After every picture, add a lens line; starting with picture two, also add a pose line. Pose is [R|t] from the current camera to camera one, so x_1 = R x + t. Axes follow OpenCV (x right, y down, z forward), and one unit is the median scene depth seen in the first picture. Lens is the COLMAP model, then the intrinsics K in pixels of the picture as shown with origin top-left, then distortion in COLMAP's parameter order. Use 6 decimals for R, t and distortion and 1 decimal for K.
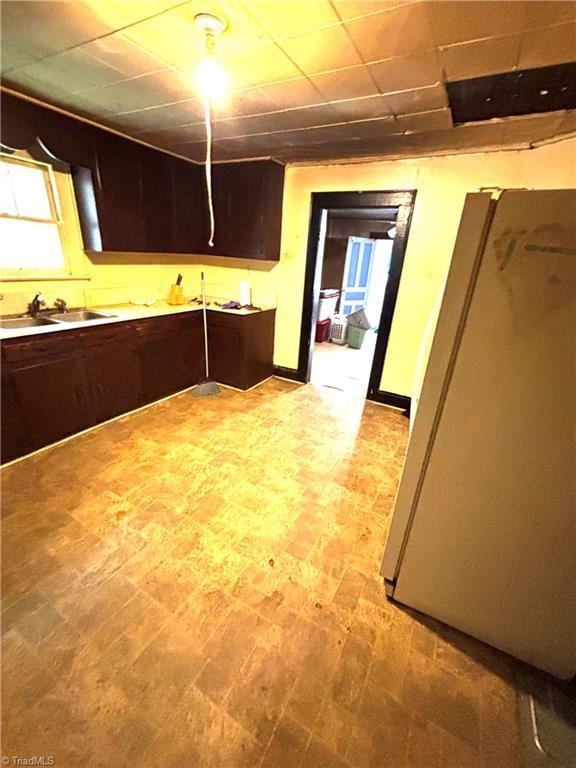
lens RADIAL K [[312.5, 0, 290.5], [0, 312.5, 387.2], [0, 0, 1]] dist [-0.000150, -0.000744]
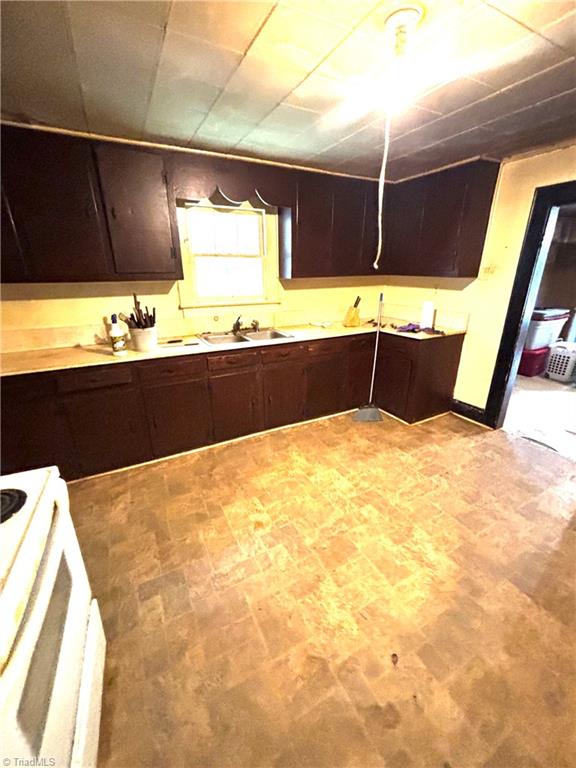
lens RADIAL K [[312.5, 0, 289.9], [0, 312.5, 385.1], [0, 0, 1]] dist [-0.000150, -0.000744]
pose [[0.837109, 0.127268, -0.532026, 0.036230], [-0.157857, 0.987387, -0.012182, -0.049119], [0.523765, 0.094182, 0.846640, 0.097930]]
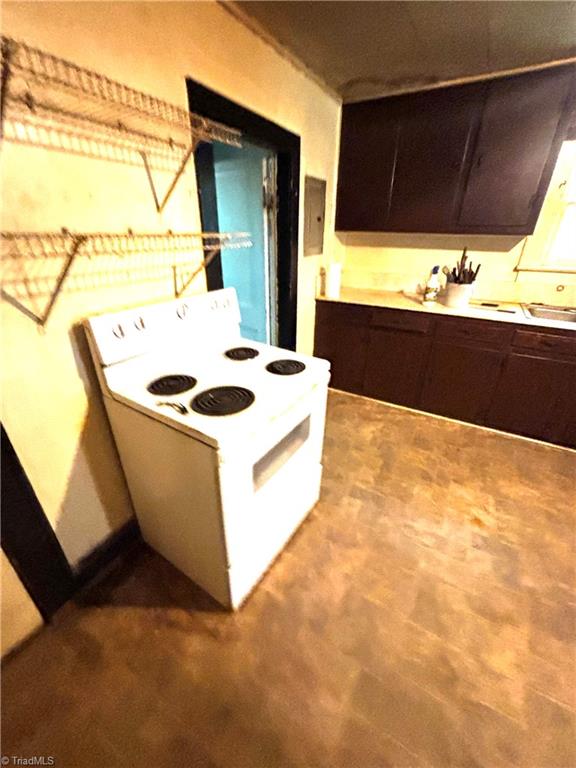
lens RADIAL K [[312.5, 0, 289.8], [0, 312.5, 386.1], [0, 0, 1]] dist [-0.000150, -0.000744]
pose [[-0.014123, 0.392979, -0.919439, 0.132927], [-0.395465, 0.842361, 0.366109, -0.043640], [0.918373, 0.368776, 0.143512, 0.164574]]
